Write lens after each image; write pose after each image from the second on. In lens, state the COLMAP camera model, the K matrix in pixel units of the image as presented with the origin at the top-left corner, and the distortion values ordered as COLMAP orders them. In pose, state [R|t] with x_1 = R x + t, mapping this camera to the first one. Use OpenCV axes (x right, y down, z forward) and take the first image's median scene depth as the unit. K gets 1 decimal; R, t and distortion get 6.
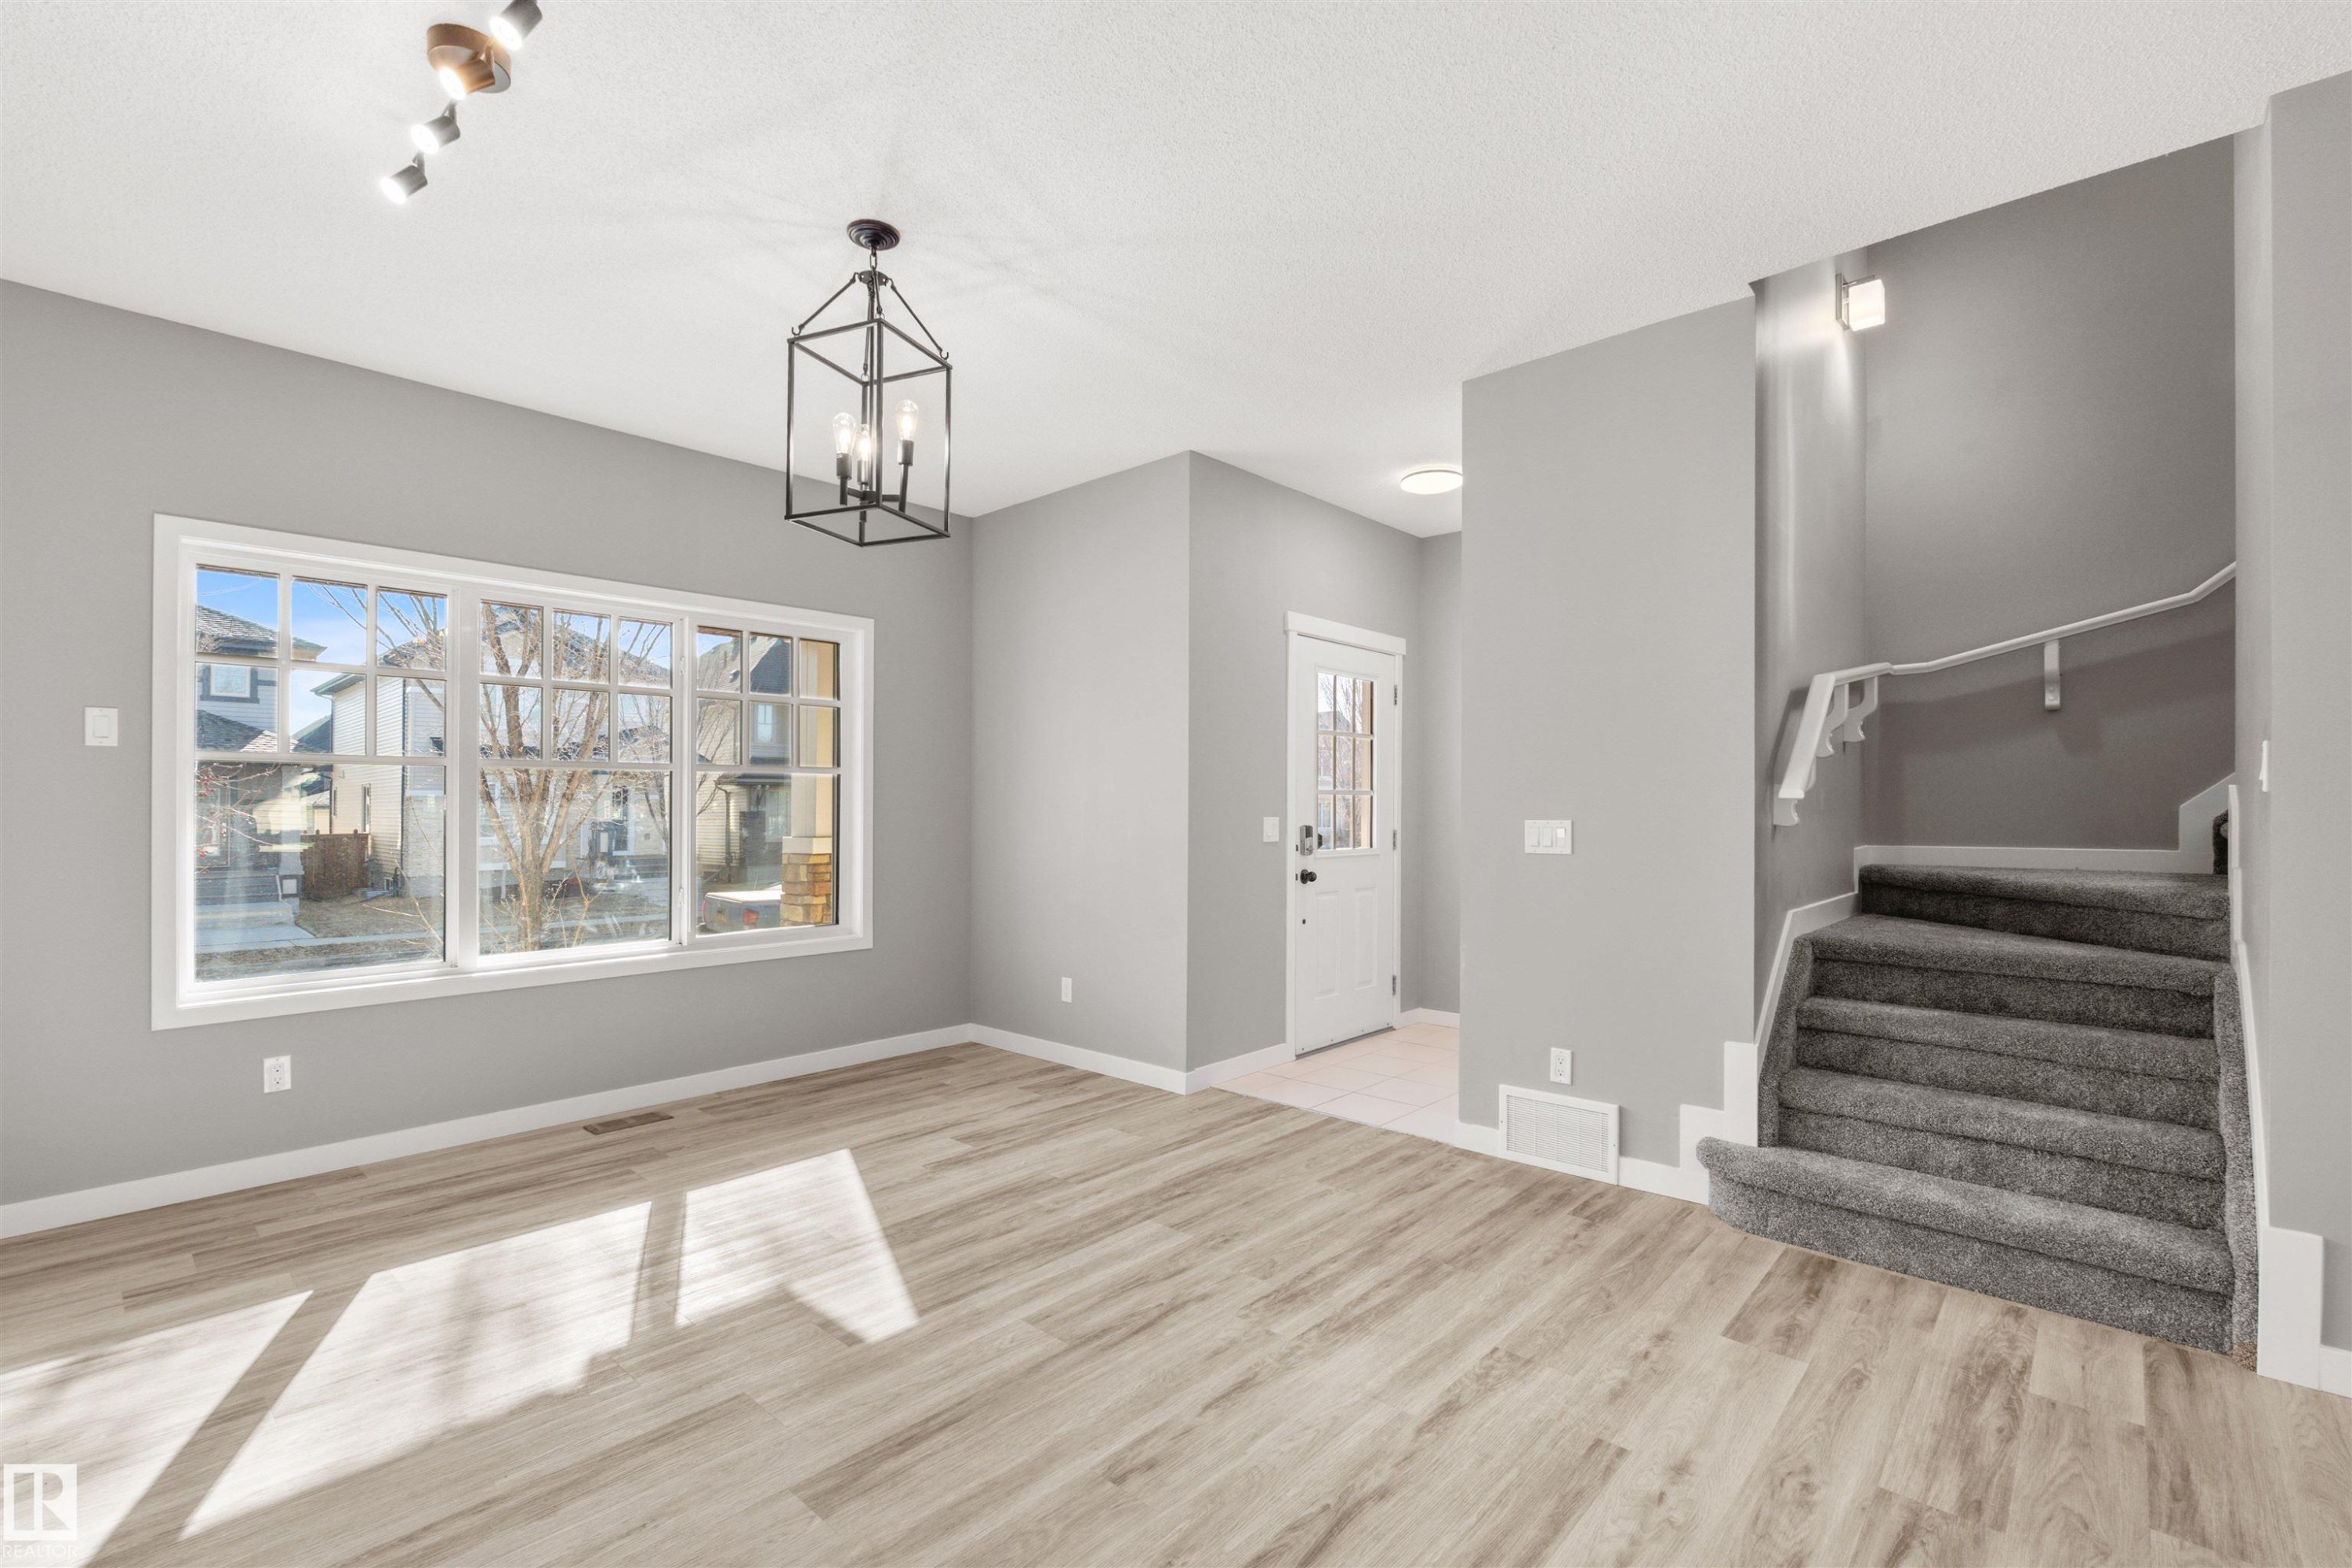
lens RADIAL K [[1041.1, 0, 1157.2], [0, 1041.1, 796.8], [0, 0, 1]] dist [-0.001780, -0.000871]
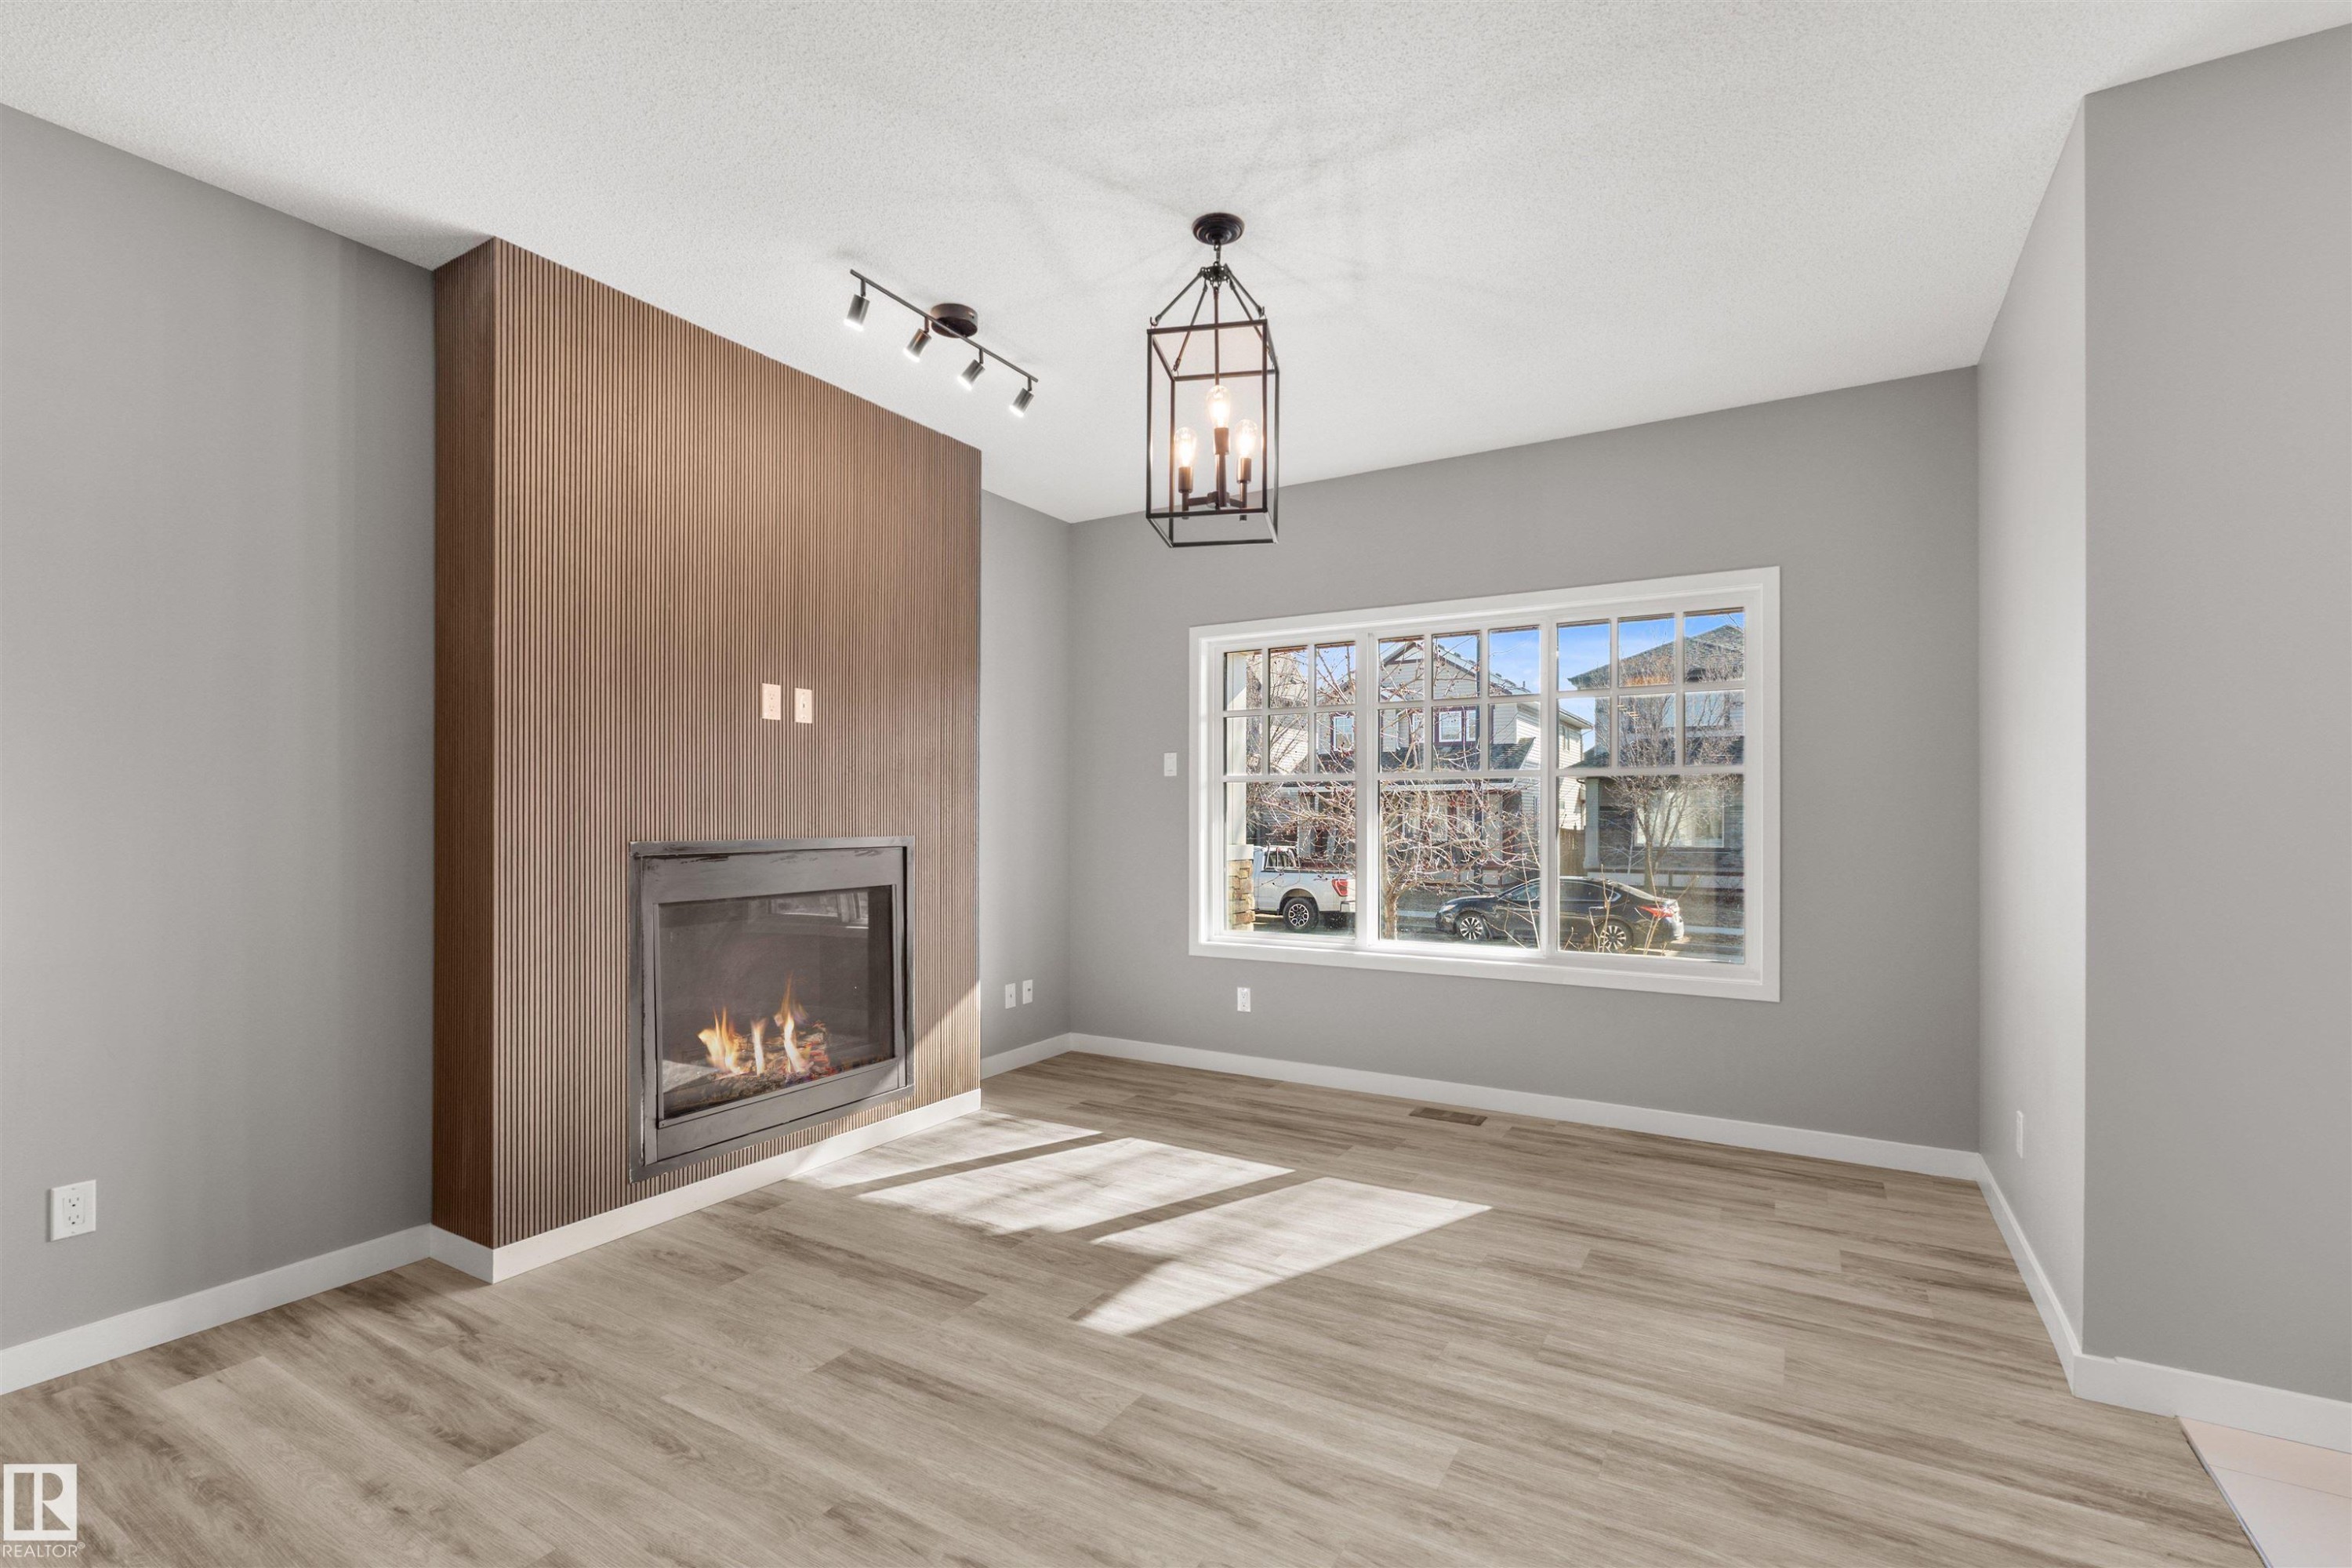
lens RADIAL K [[1041.1, 0, 1193.2], [0, 1041.1, 801.9], [0, 0, 1]] dist [-0.001780, -0.000871]
pose [[0.220857, -0.008197, -0.975272, 0.600066], [0.006596, 0.999954, -0.006911, 0.003572], [0.975284, -0.004907, 0.220901, 0.681470]]
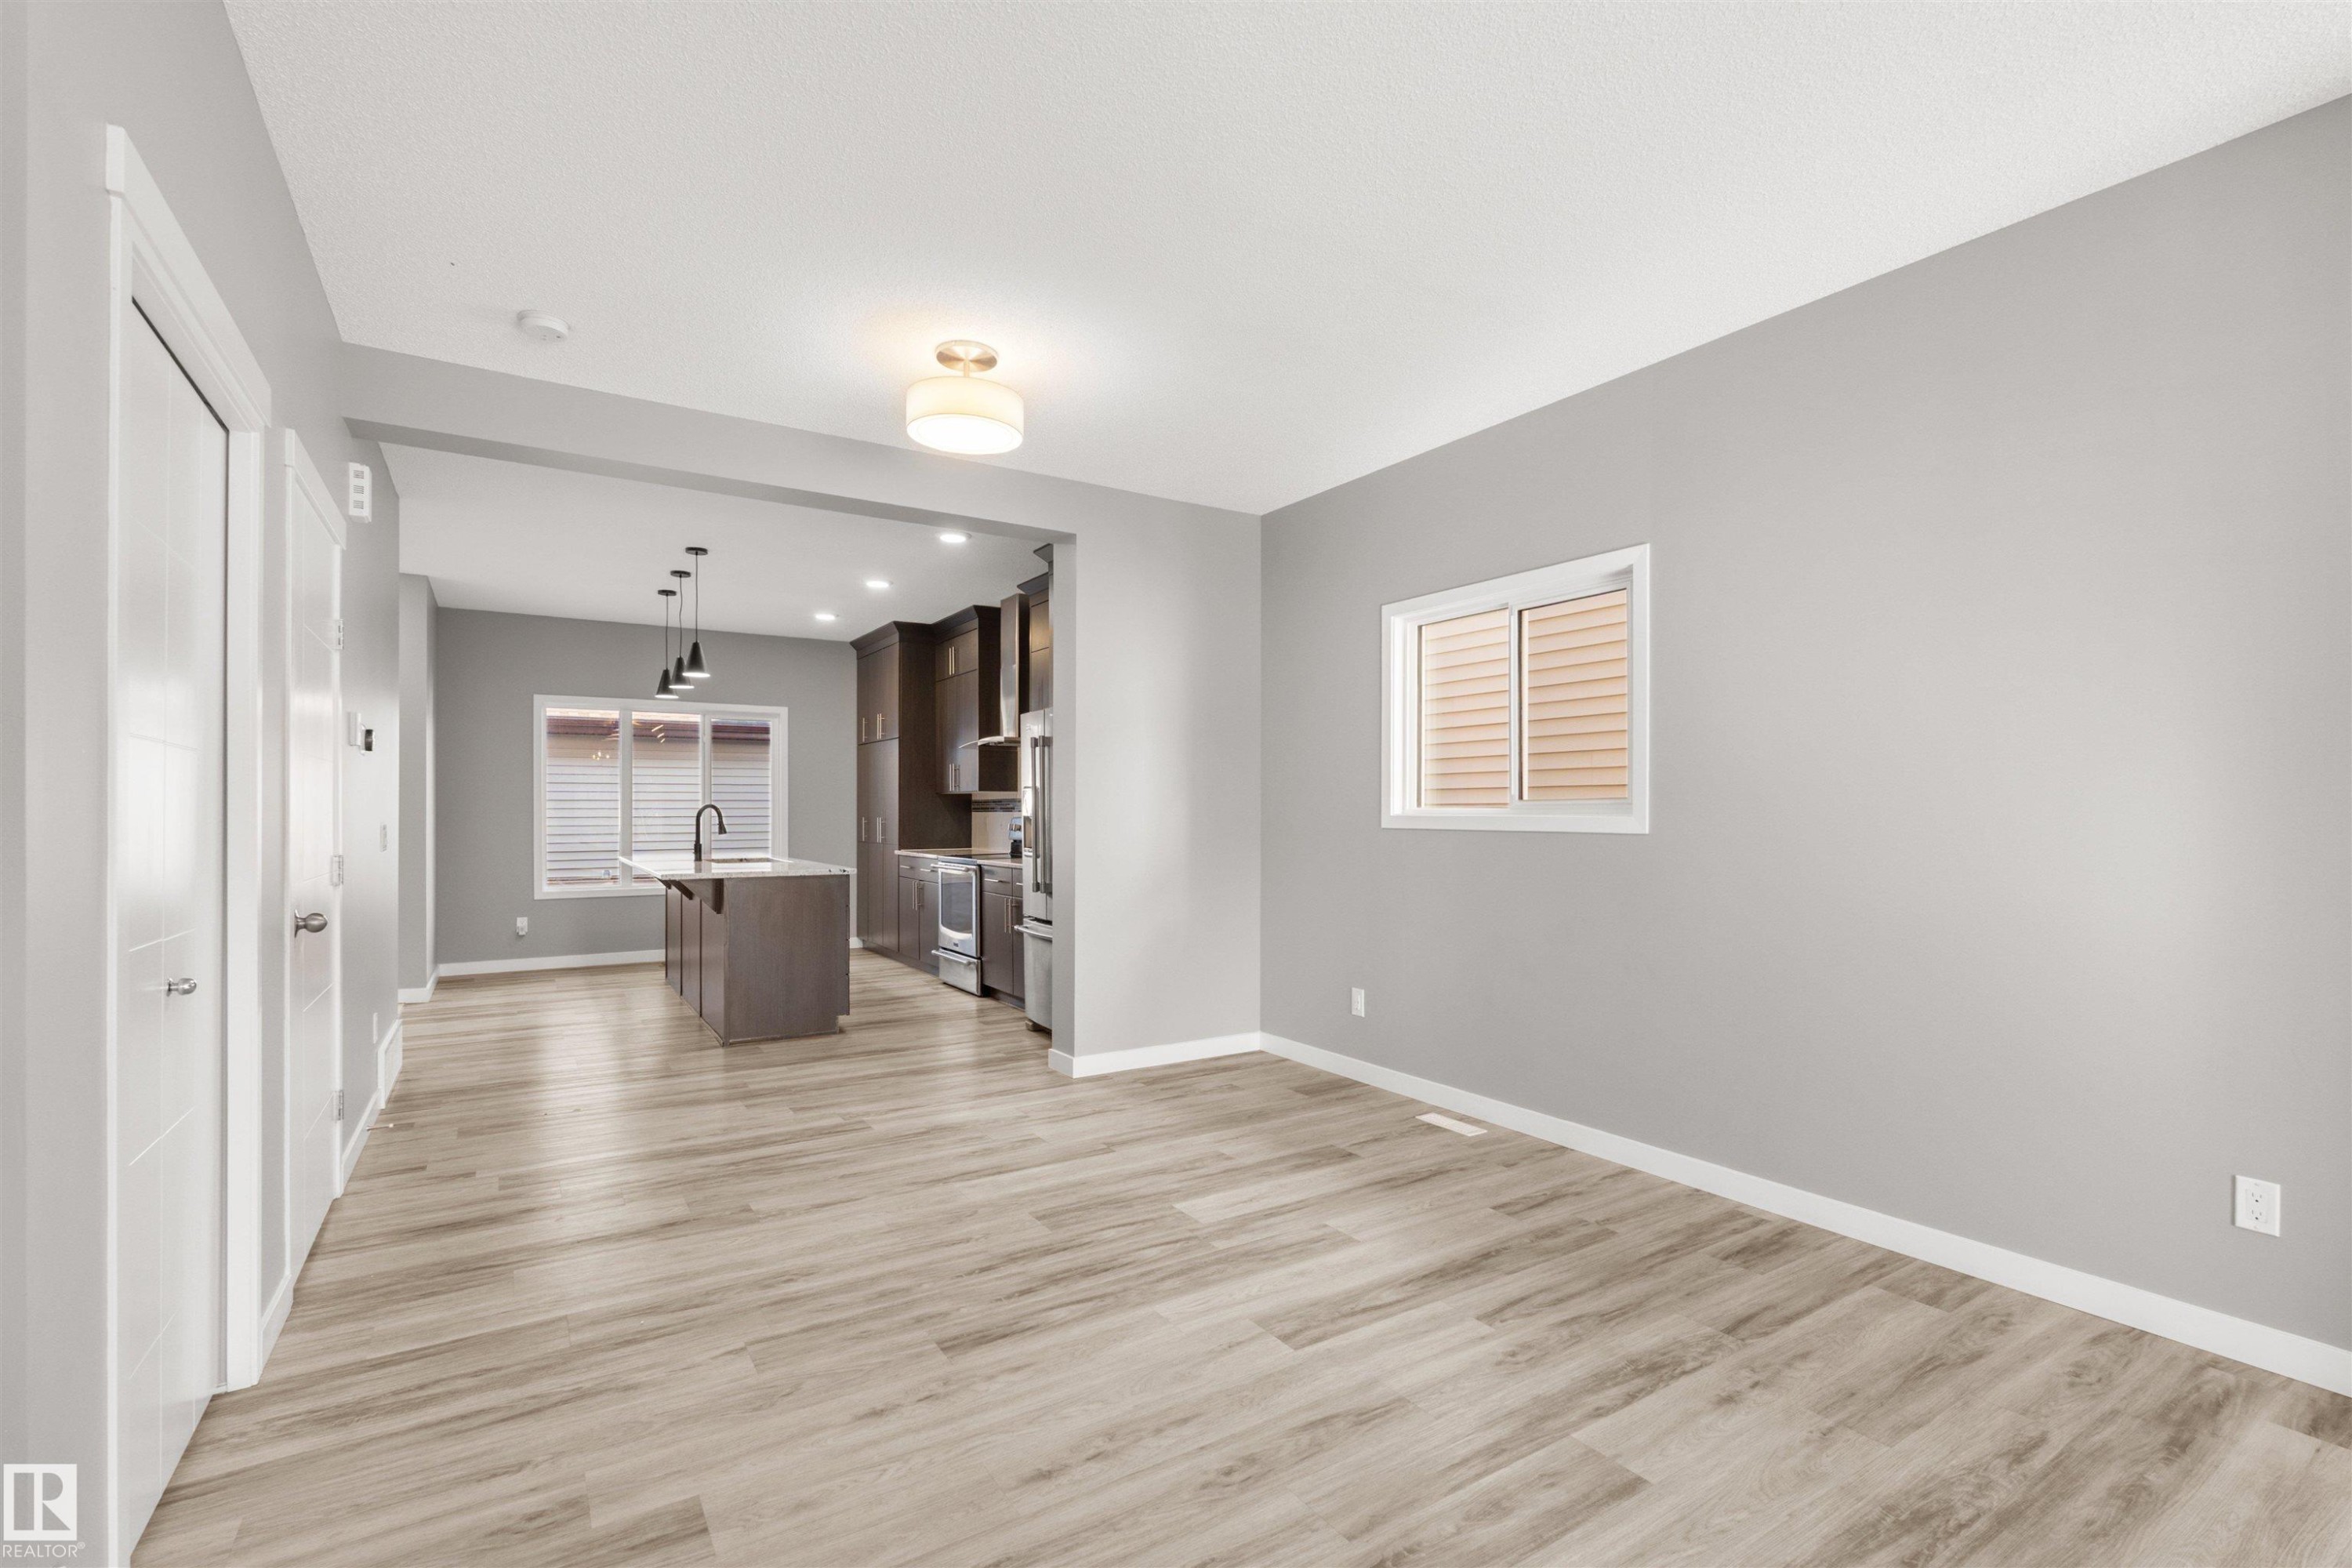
lens RADIAL K [[1041.1, 0, 1162.5], [0, 1041.1, 798.4], [0, 0, 1]] dist [-0.001780, -0.000871]
pose [[-0.967324, 0.005699, 0.253480, 0.265777], [0.000498, 0.999788, -0.020579, 0.008711], [-0.253543, -0.019780, -0.967122, 0.985543]]
